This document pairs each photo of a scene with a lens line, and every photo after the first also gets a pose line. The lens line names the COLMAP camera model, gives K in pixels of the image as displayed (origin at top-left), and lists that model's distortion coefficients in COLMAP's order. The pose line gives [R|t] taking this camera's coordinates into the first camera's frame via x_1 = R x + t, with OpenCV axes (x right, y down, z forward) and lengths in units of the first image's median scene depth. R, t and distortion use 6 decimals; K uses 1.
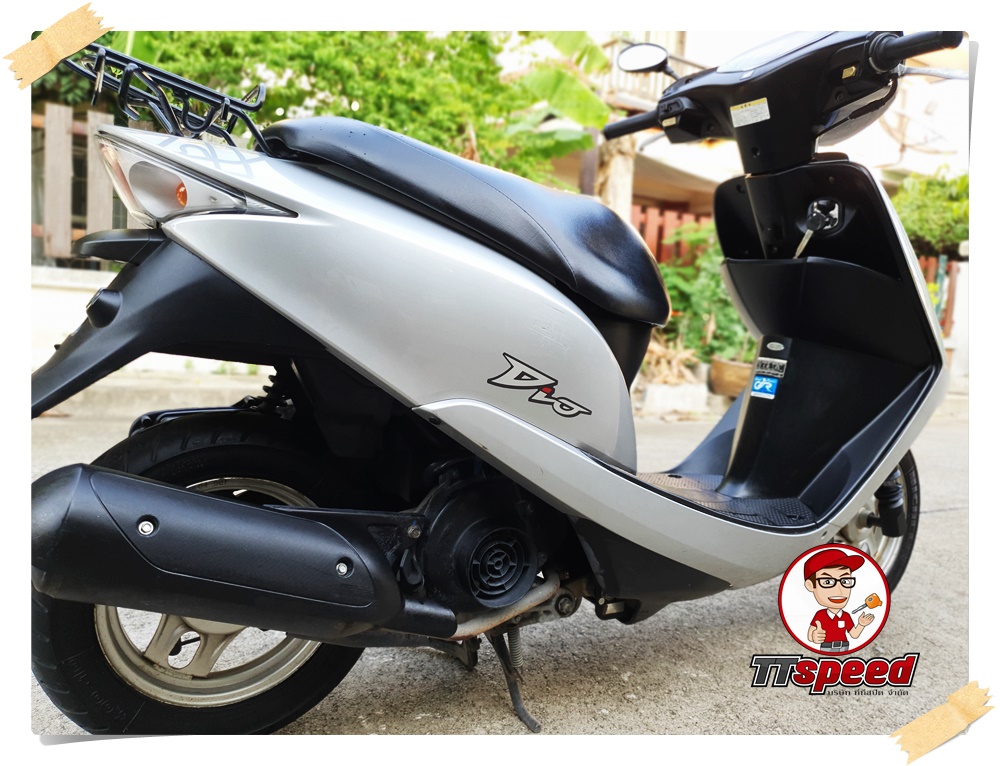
lens RADIAL K [[763.2, 0, 496.1], [0, 763.2, 378.8], [0, 0, 1]] dist [0.008893, 0.003866]
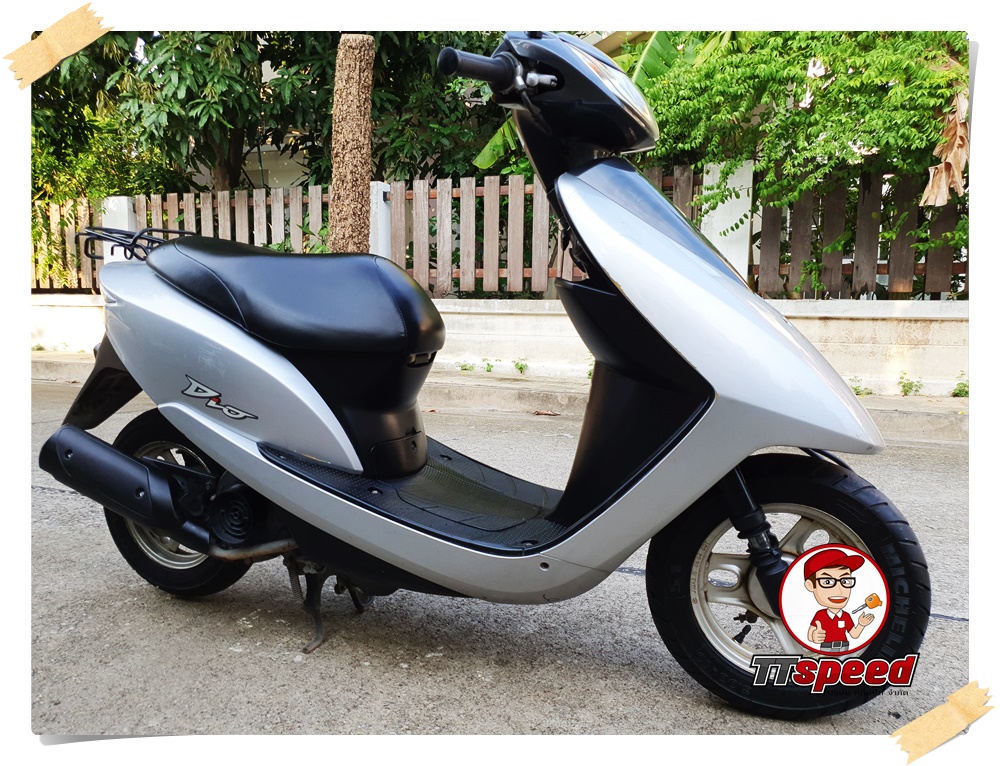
lens RADIAL K [[763.2, 0, 496.1], [0, 763.2, 378.8], [0, 0, 1]] dist [0.008893, 0.003866]
pose [[0.615153, 0.014404, -0.788276, 1.536771], [-0.024959, 0.999688, -0.001211, -0.036987], [0.788013, 0.020420, 0.615320, 0.484752]]
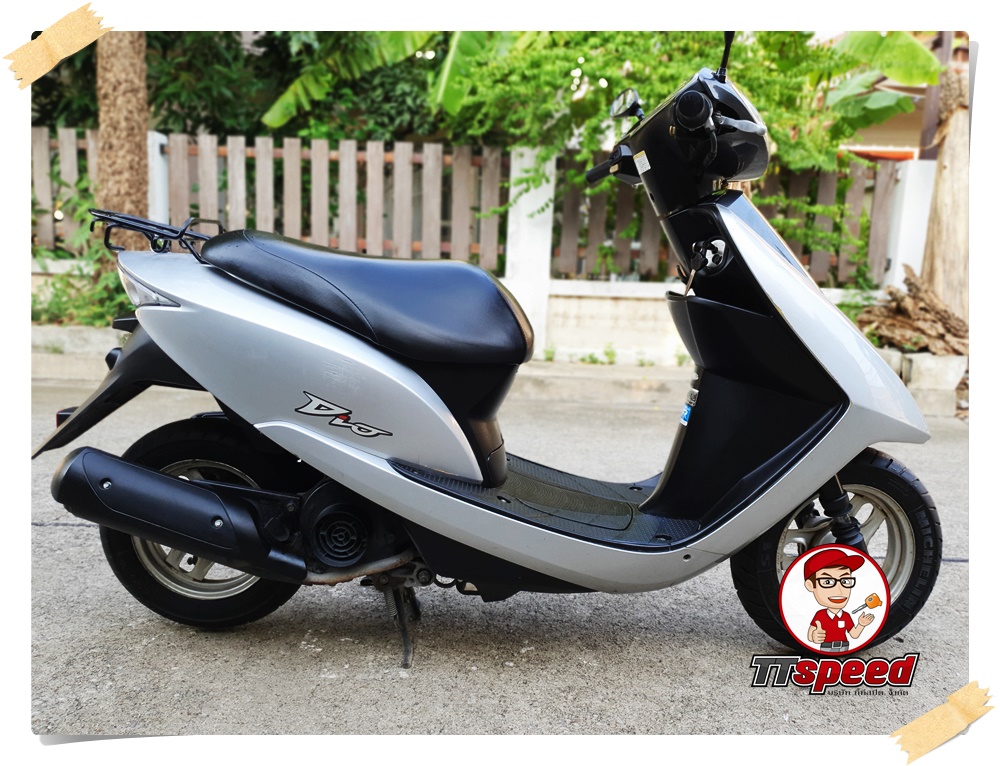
lens RADIAL K [[772.6, 0, 500.0], [0, 772.6, 383.0], [0, 0, 1]] dist [0.003542, 0.004241]
pose [[0.863528, 0.035306, -0.503063, 0.990644], [-0.015325, 0.998923, 0.043800, -0.110979], [0.504067, -0.030113, 0.863139, -0.080988]]
